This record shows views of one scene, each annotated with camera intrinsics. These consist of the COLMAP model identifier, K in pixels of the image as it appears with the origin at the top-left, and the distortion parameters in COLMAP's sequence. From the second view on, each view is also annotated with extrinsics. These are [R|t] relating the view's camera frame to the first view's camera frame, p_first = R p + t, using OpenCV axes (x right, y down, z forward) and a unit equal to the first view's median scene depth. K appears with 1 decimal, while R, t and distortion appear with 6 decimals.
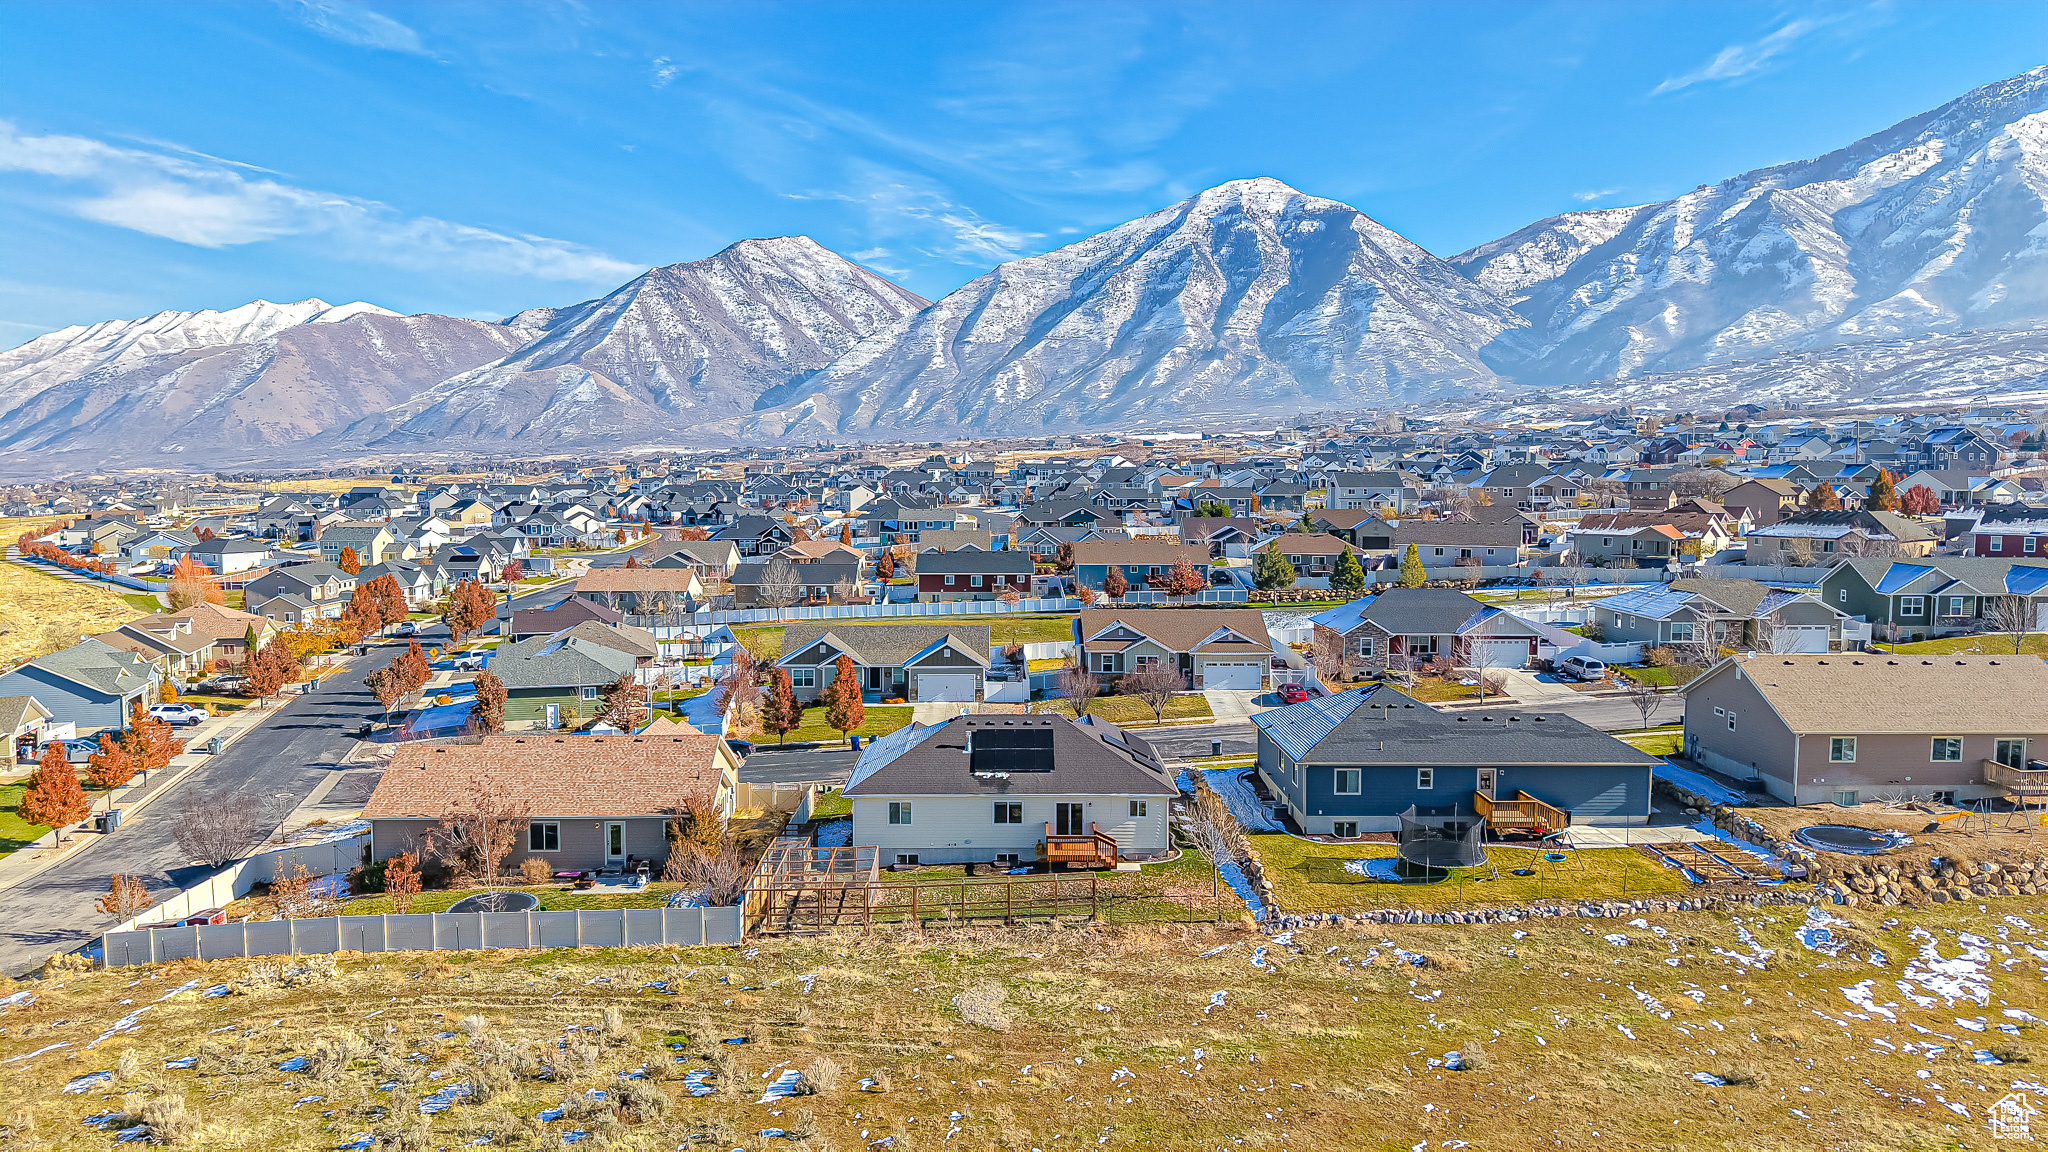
lens RADIAL K [[1365.5, 0, 1022.1], [0, 1365.5, 574.8], [0, 0, 1]] dist [0.052907, -0.069919]
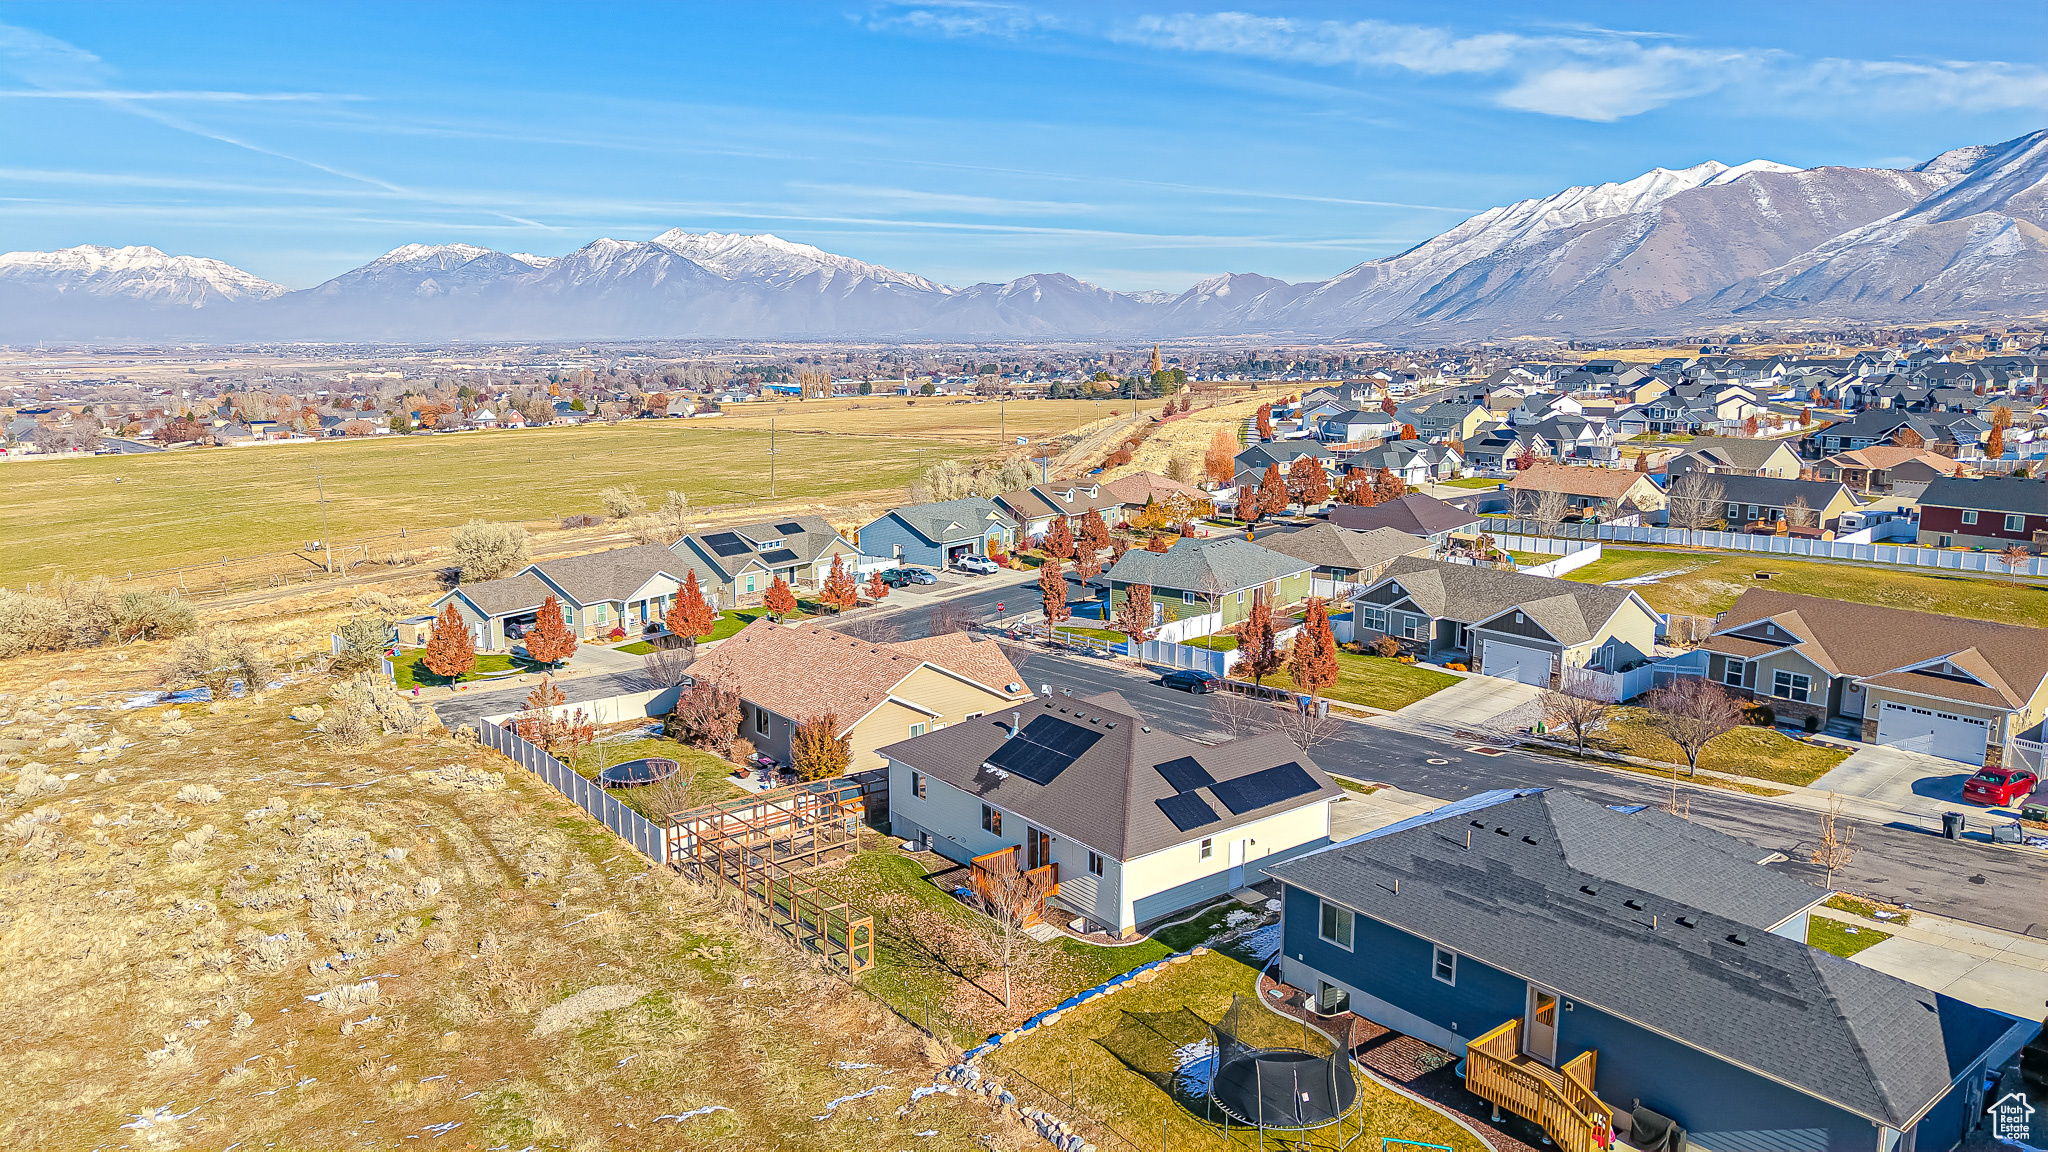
lens RADIAL K [[1367.2, 0, 1024.6], [0, 1367.2, 583.2], [0, 0, 1]] dist [0.026263, -0.030867]
pose [[0.606514, 0.143204, -0.782070, 0.593466], [-0.063366, 0.989223, 0.131994, -0.071824], [0.792544, -0.030500, 0.609052, 0.499961]]
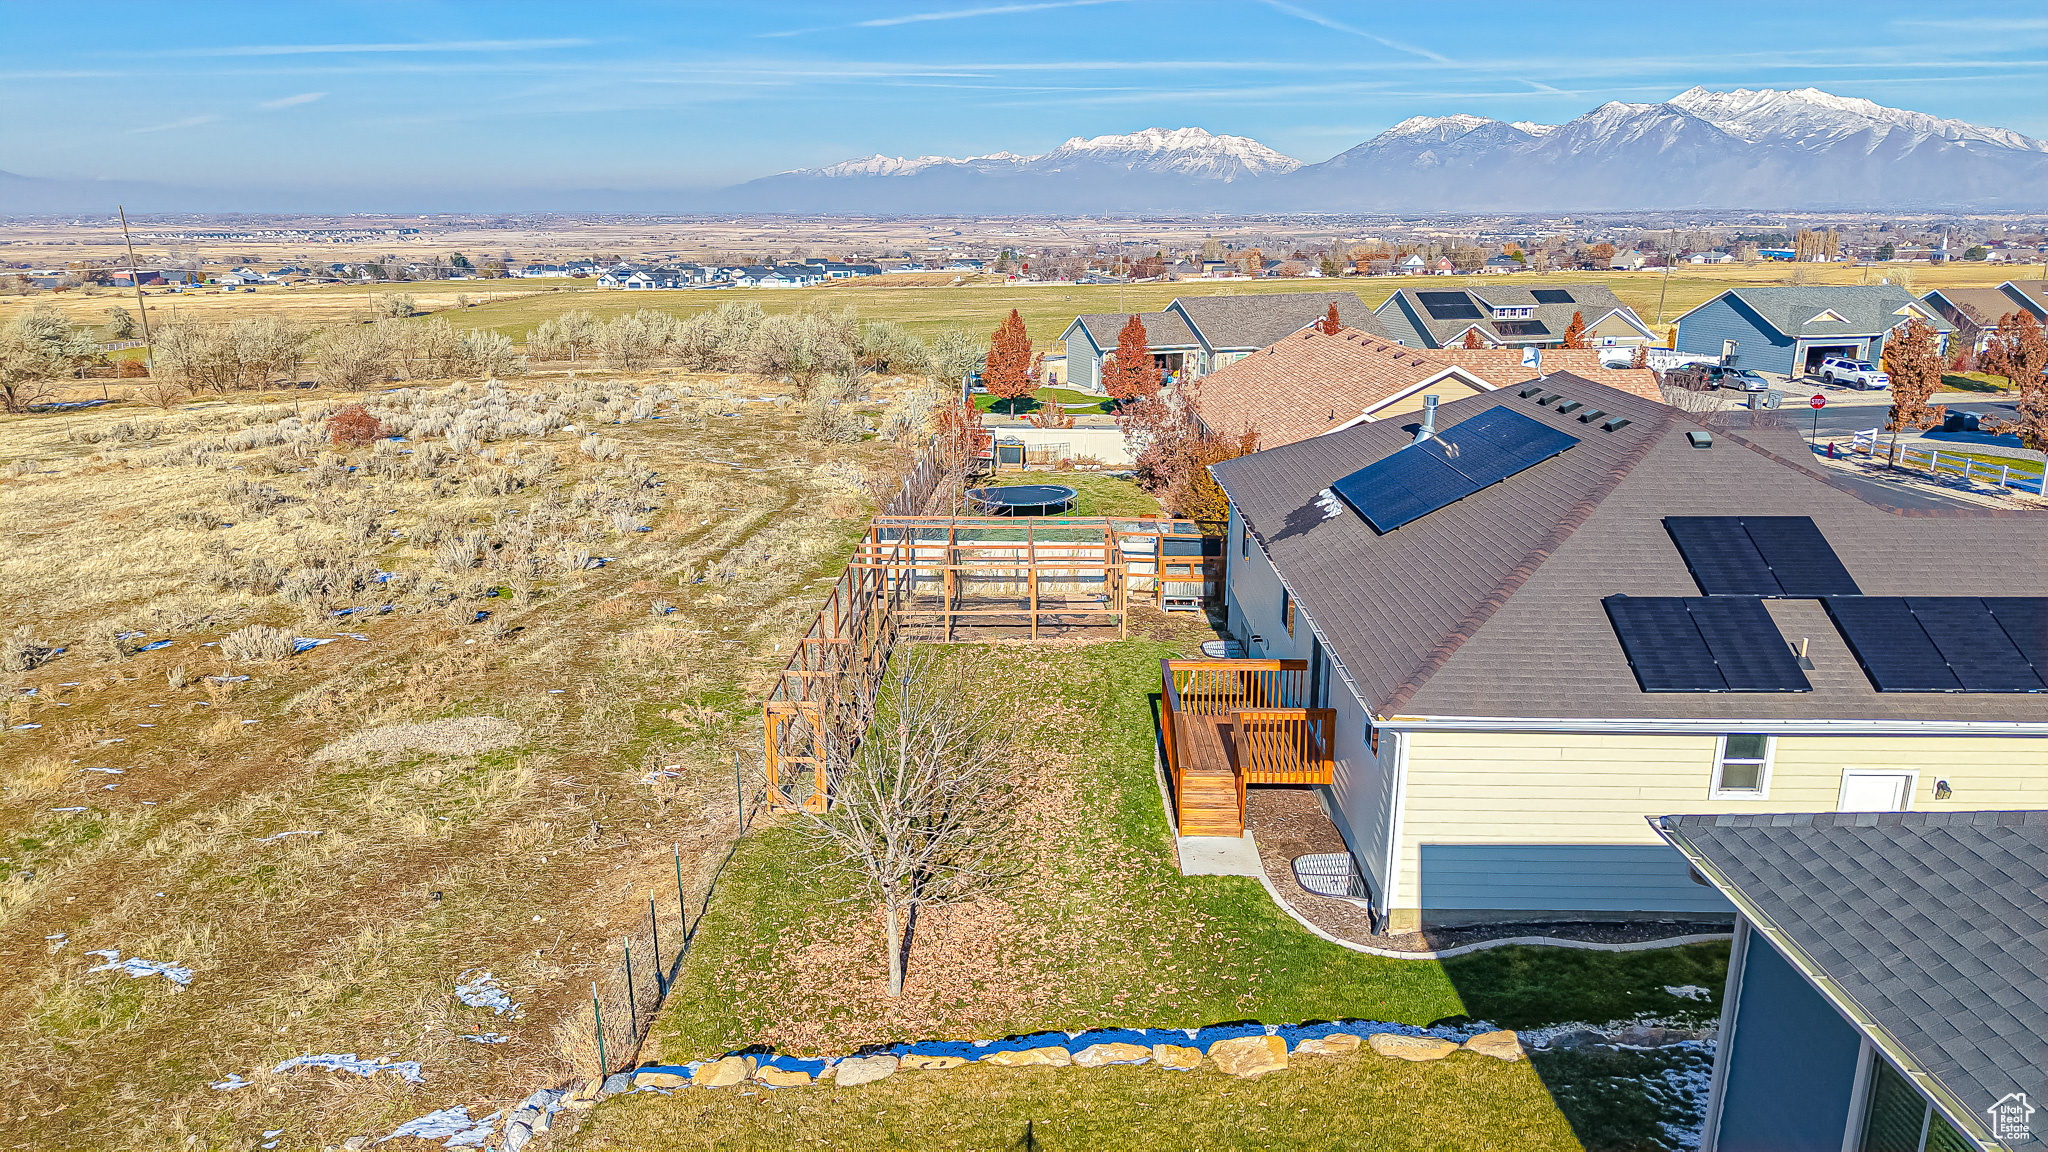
lens RADIAL K [[1374.8, 0, 1022.9], [0, 1374.8, 577.3], [0, 0, 1]] dist [0.017132, -0.015895]
pose [[-0.022450, 0.262138, -0.964769, 0.331021], [-0.081653, 0.961308, 0.263097, 0.072882], [0.996408, 0.084683, -0.000177, 0.888167]]
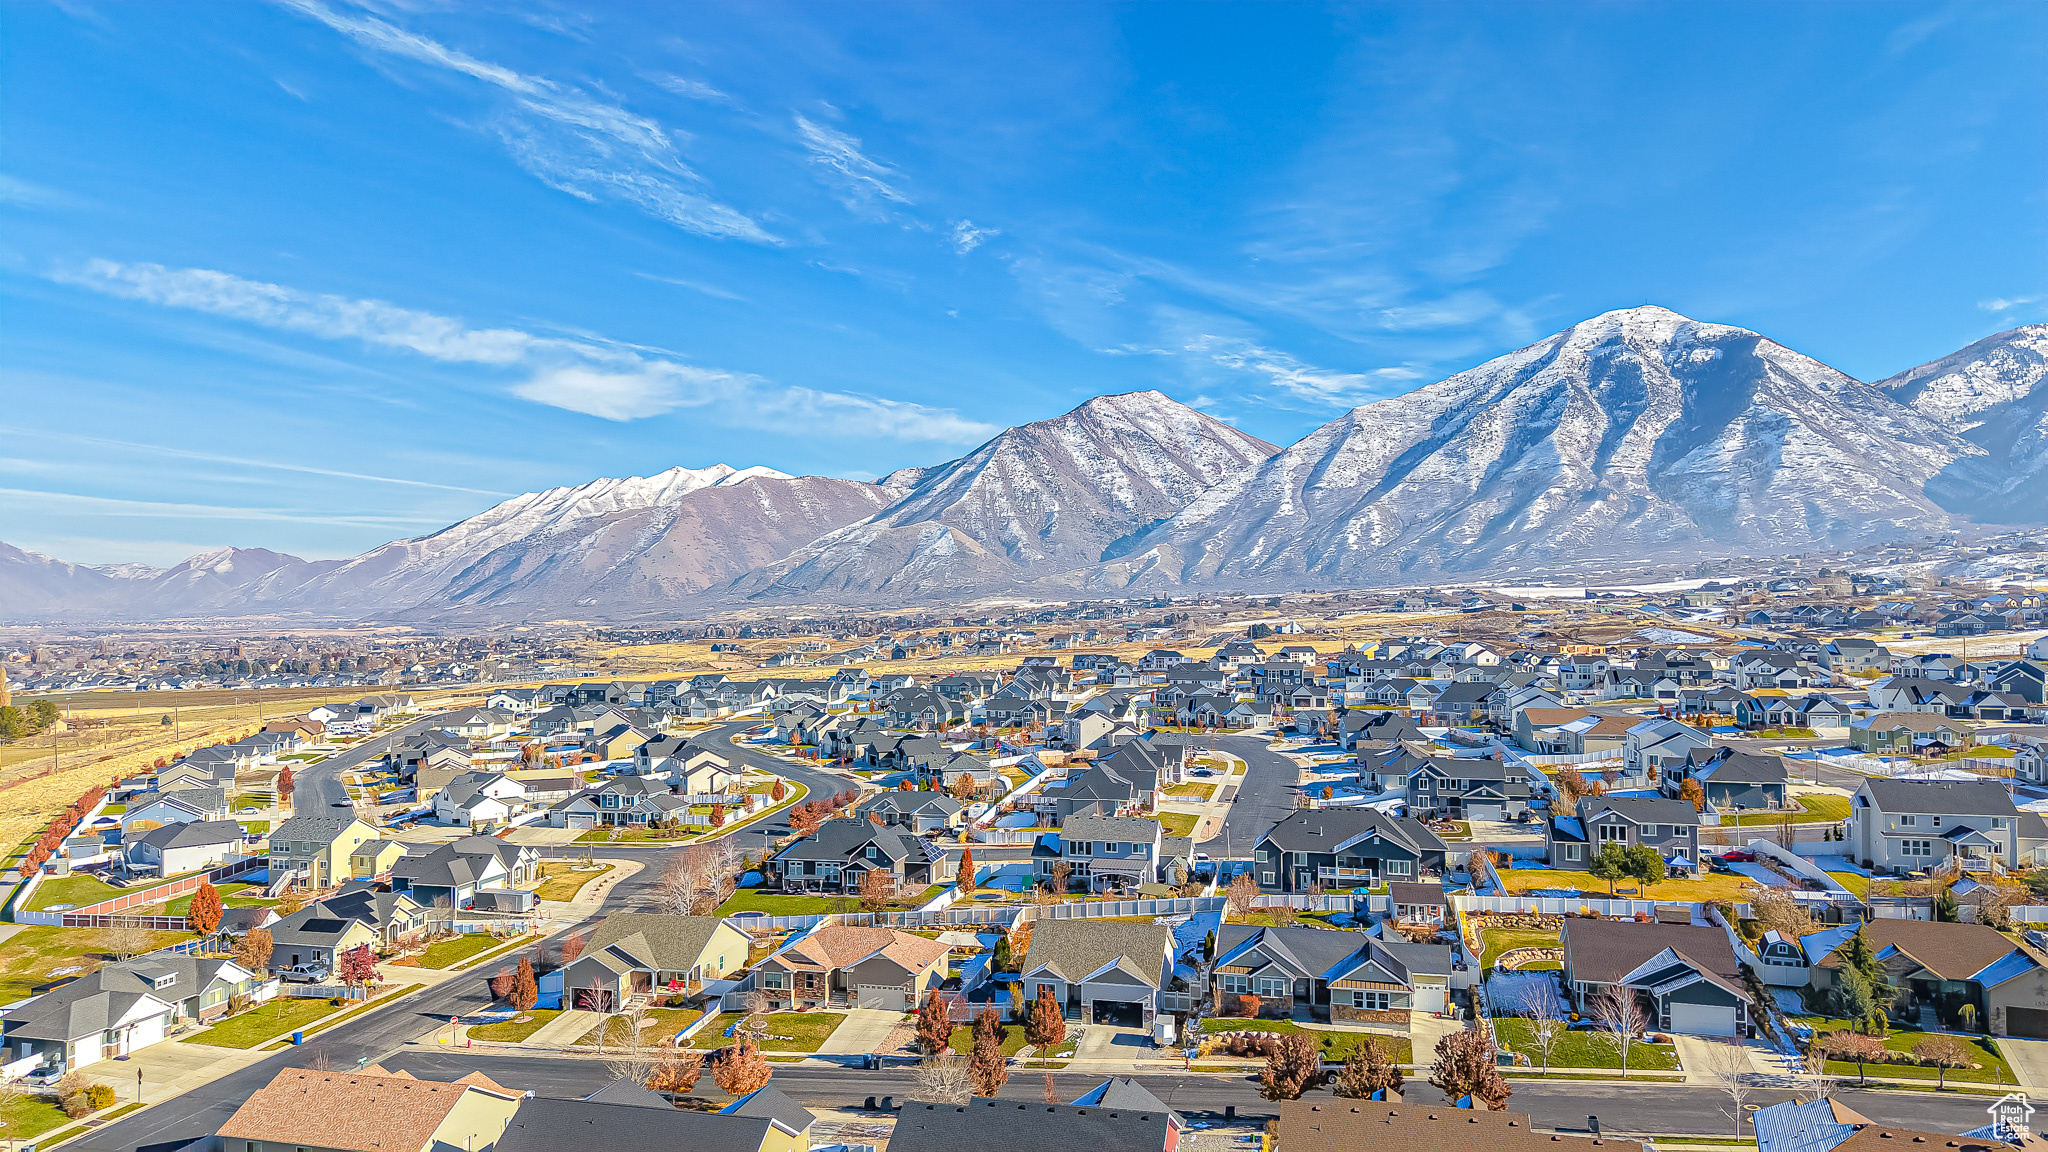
lens RADIAL K [[1377.7, 0, 1023.9], [0, 1377.7, 570.4], [0, 0, 1]] dist [0.023514, -0.022688]
pose [[0.967849, -0.008670, -0.251384, 0.198074], [-0.018933, 0.994060, -0.107177, -0.388357], [0.250819, 0.108491, 0.961935, 1.649534]]
